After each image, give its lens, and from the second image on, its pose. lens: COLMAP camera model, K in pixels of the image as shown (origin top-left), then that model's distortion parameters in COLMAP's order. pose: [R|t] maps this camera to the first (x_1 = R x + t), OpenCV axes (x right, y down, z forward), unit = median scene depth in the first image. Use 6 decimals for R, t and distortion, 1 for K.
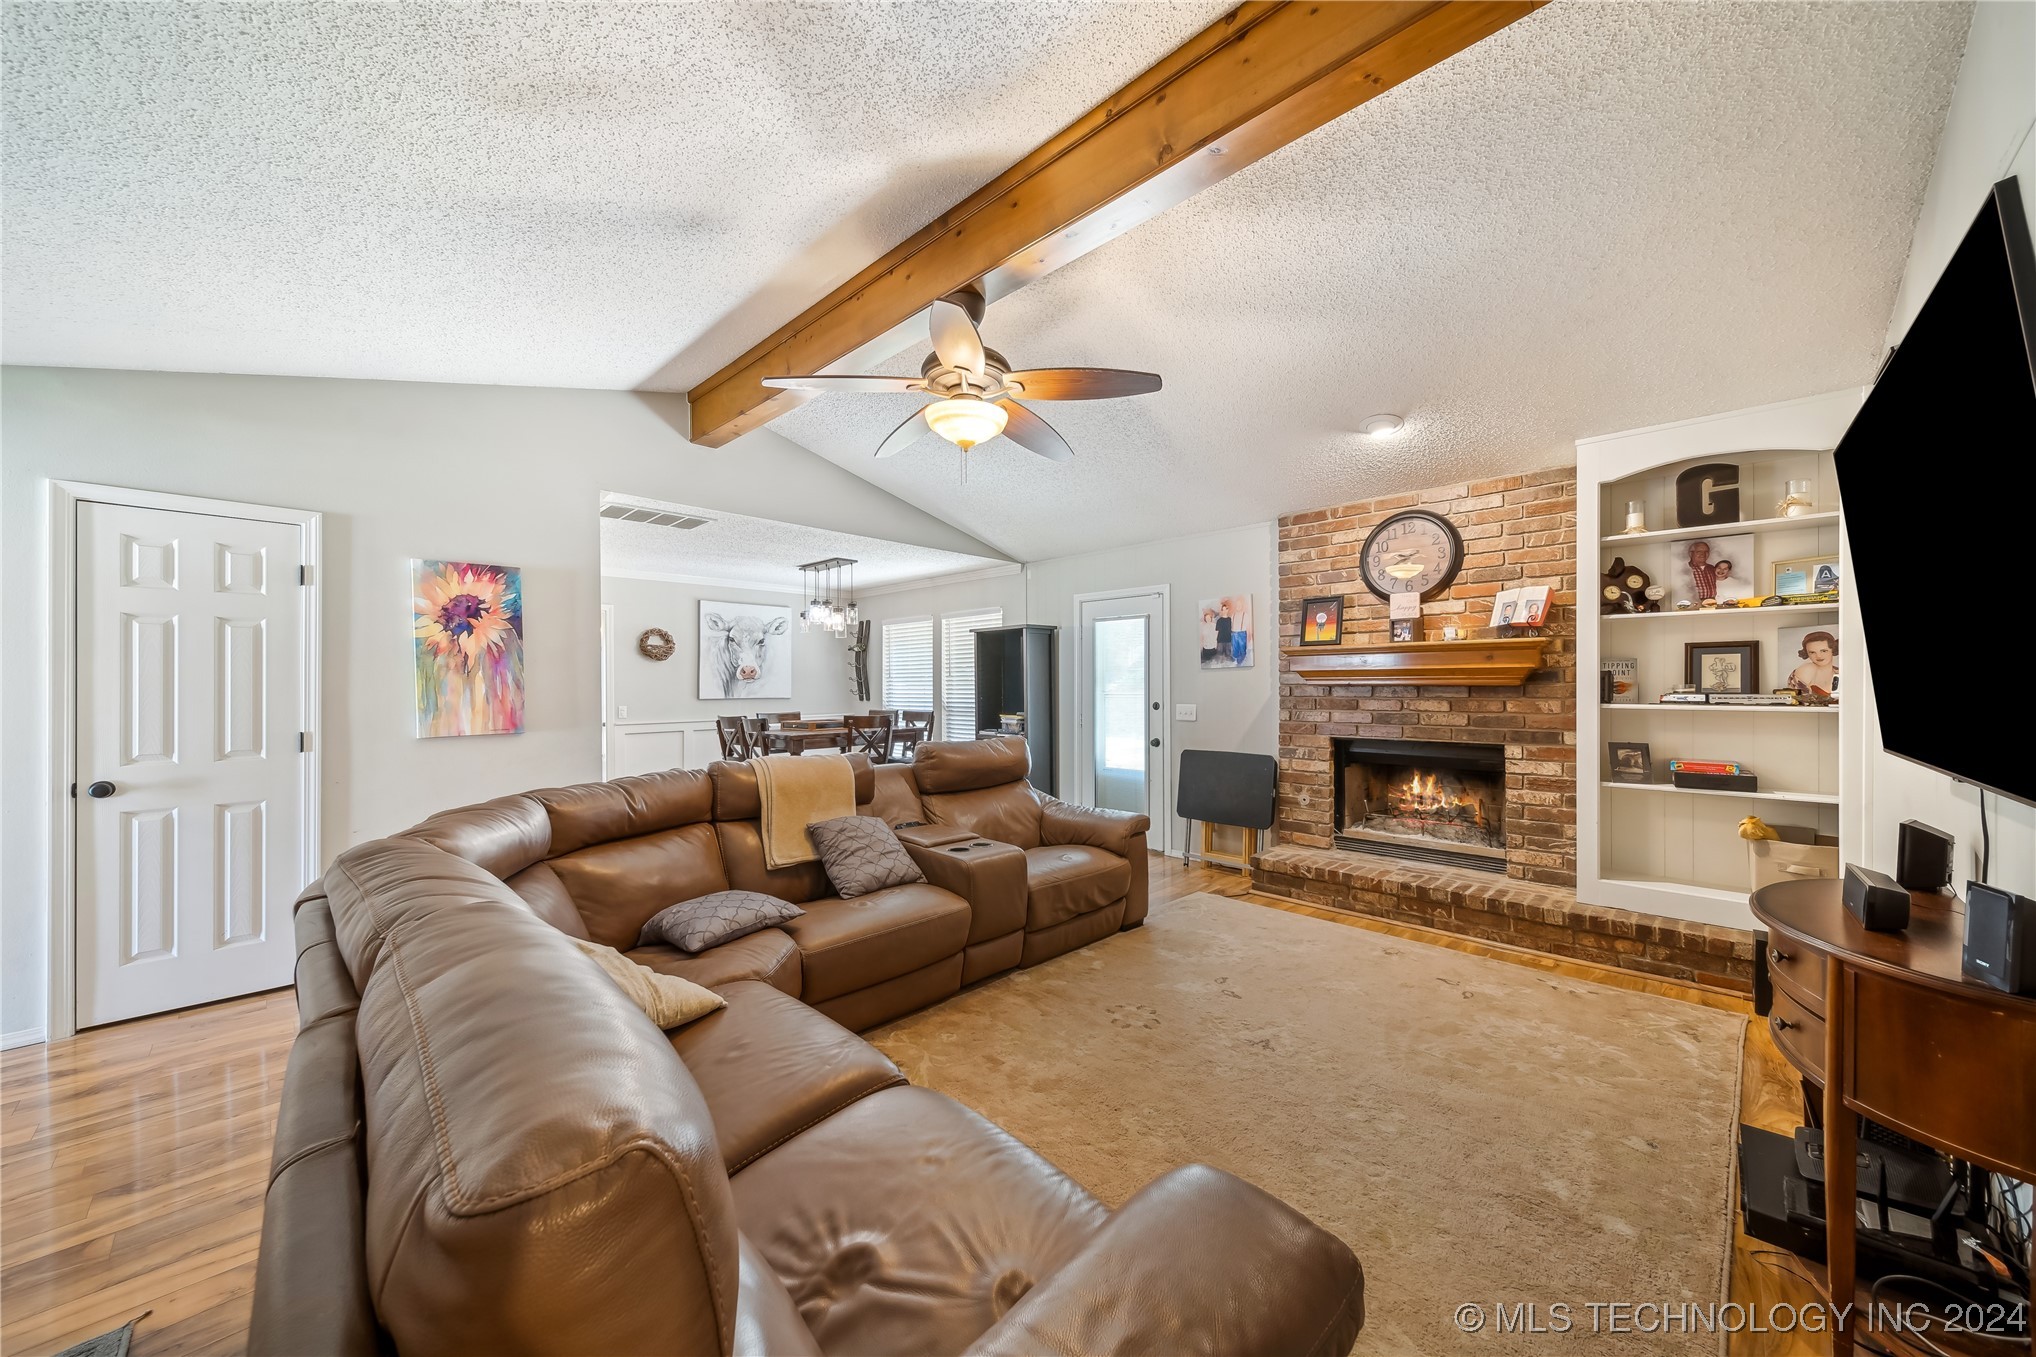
lens RADIAL K [[727.8, 0, 1002.6], [0, 727.8, 684.8], [0, 0, 1]] dist [0.002931, -0.000099]
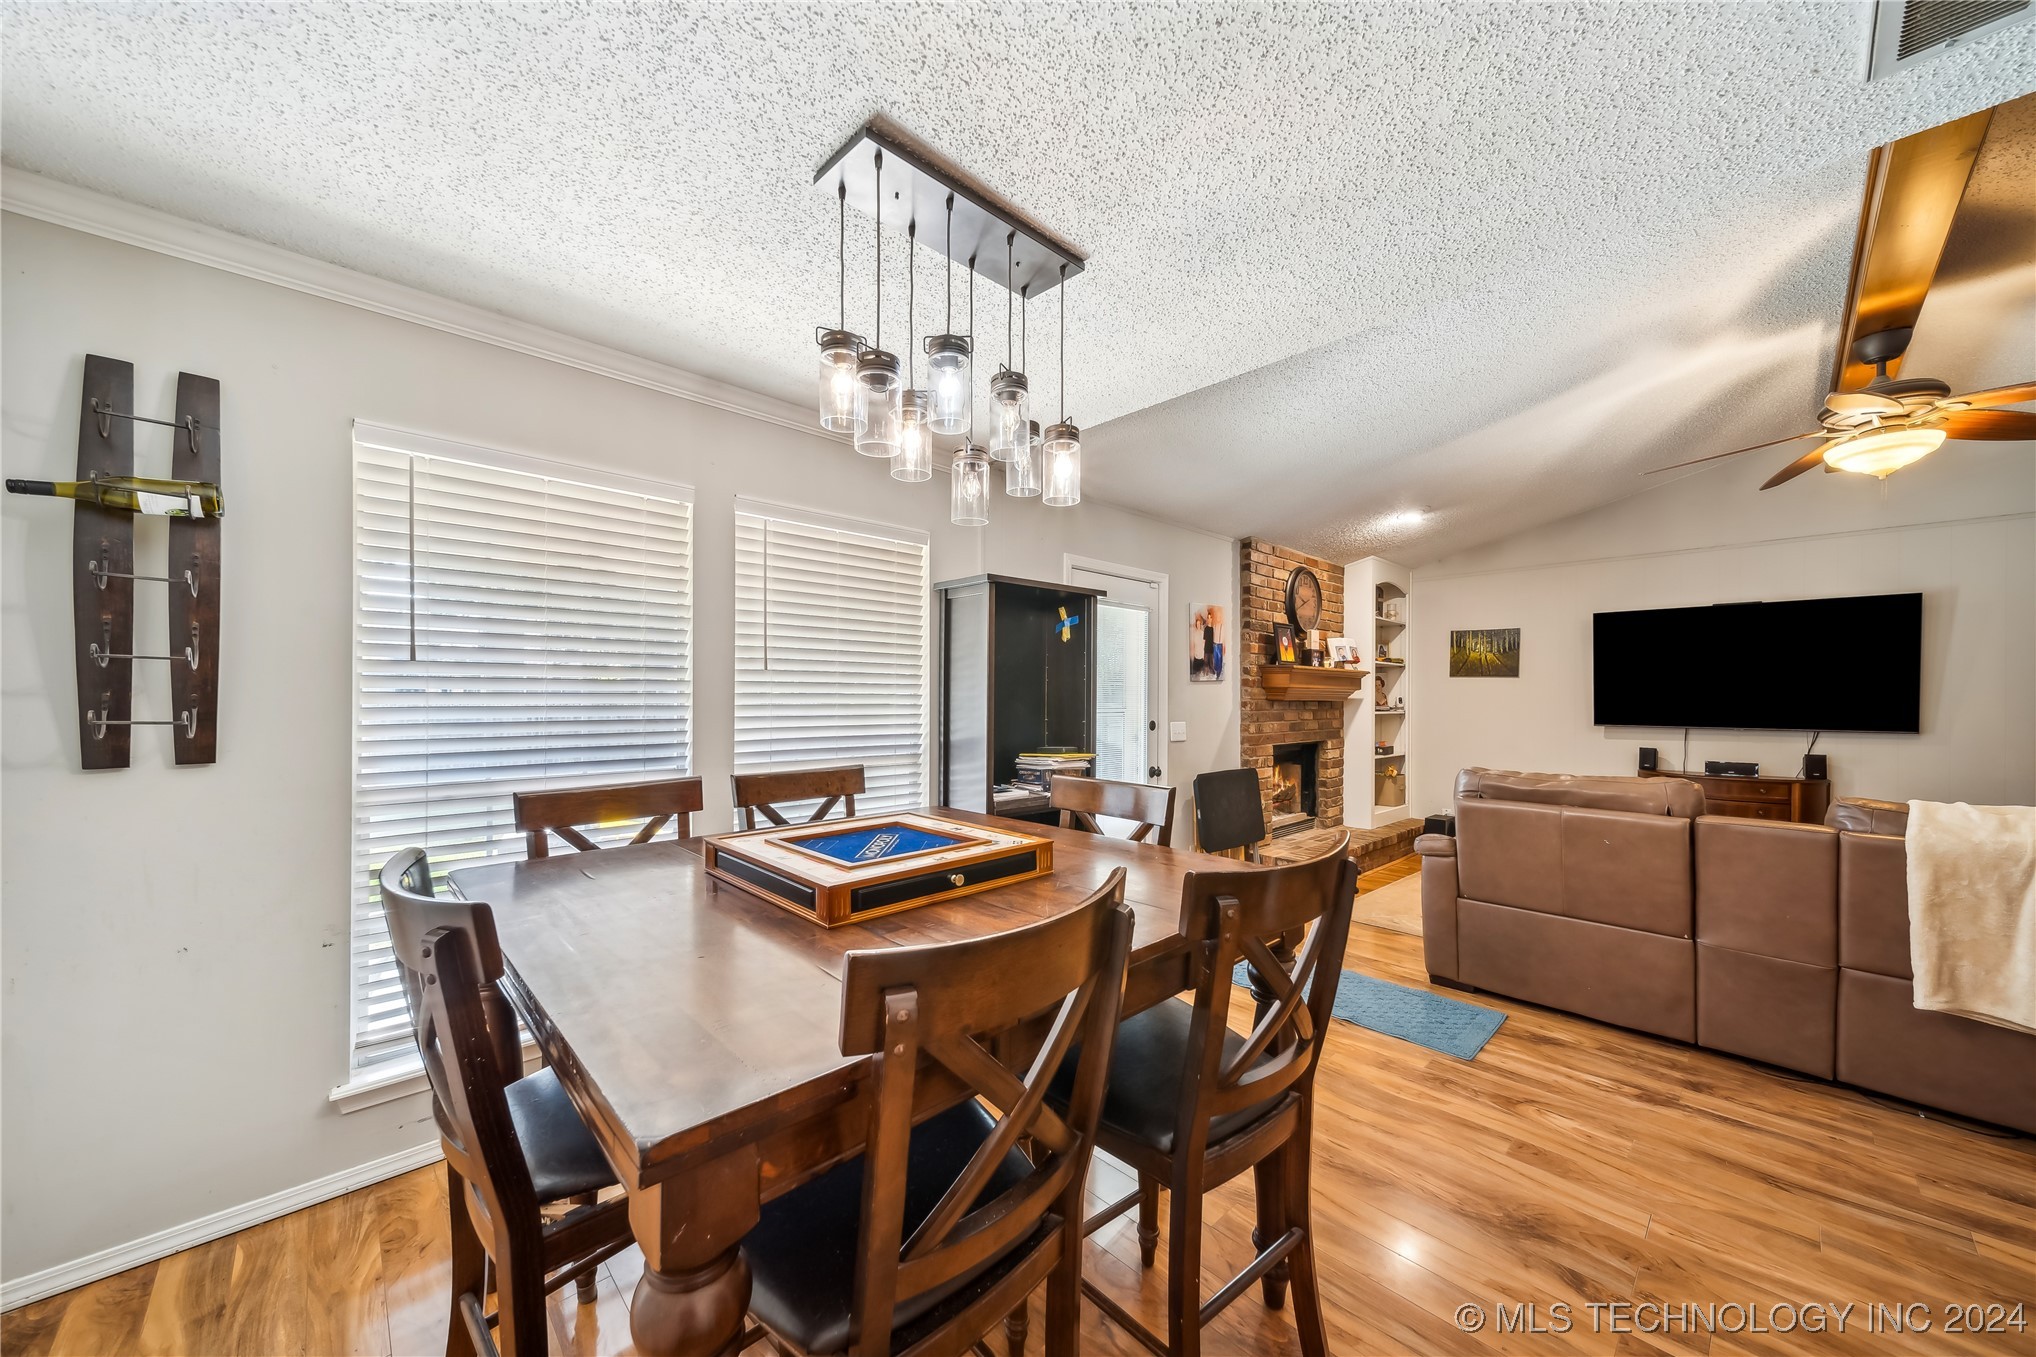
lens RADIAL K [[727.8, 0, 996.0], [0, 727.8, 698.0], [0, 0, 1]] dist [0.002931, -0.000099]
pose [[0.026571, 0.001828, 0.999645, -0.756995], [-0.008567, 0.999962, -0.001601, 0.002789], [-0.999610, -0.008522, 0.026586, 1.500965]]
